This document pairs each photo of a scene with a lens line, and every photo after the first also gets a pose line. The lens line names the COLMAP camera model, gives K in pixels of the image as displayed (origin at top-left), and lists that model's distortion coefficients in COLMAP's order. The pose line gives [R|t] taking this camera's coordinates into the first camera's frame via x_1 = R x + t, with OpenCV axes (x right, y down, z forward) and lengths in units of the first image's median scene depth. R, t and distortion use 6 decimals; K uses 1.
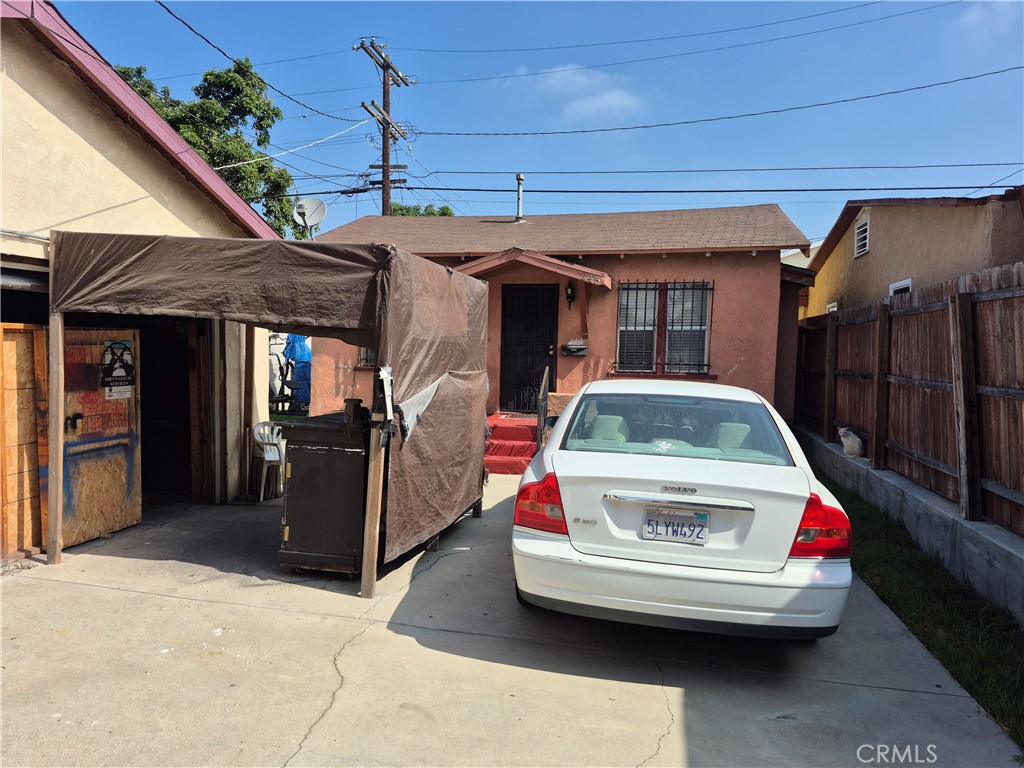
lens RADIAL K [[702.6, 0, 508.9], [0, 702.6, 379.9], [0, 0, 1]] dist [0.049211, -0.001889]
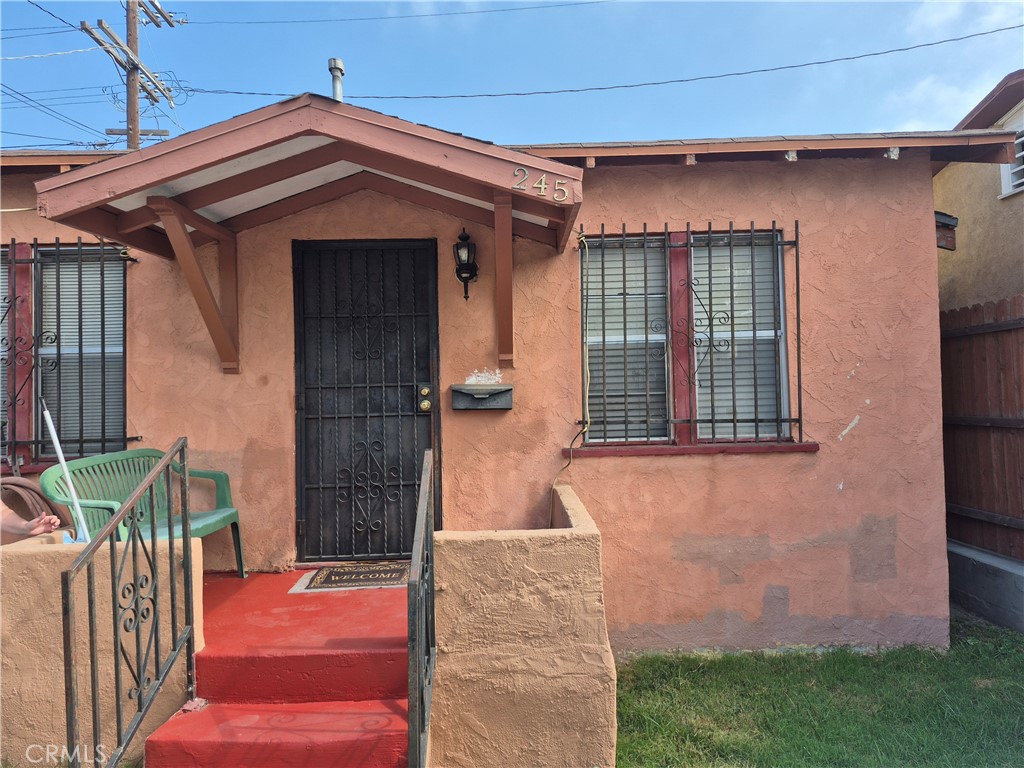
lens RADIAL K [[702.6, 0, 507.5], [0, 702.6, 384.6], [0, 0, 1]] dist [0.049211, -0.001889]
pose [[0.975527, -0.034167, 0.217209, 0.019326], [0.049745, 0.996535, -0.066658, -0.021405], [-0.214179, 0.075832, 0.973846, 0.599450]]
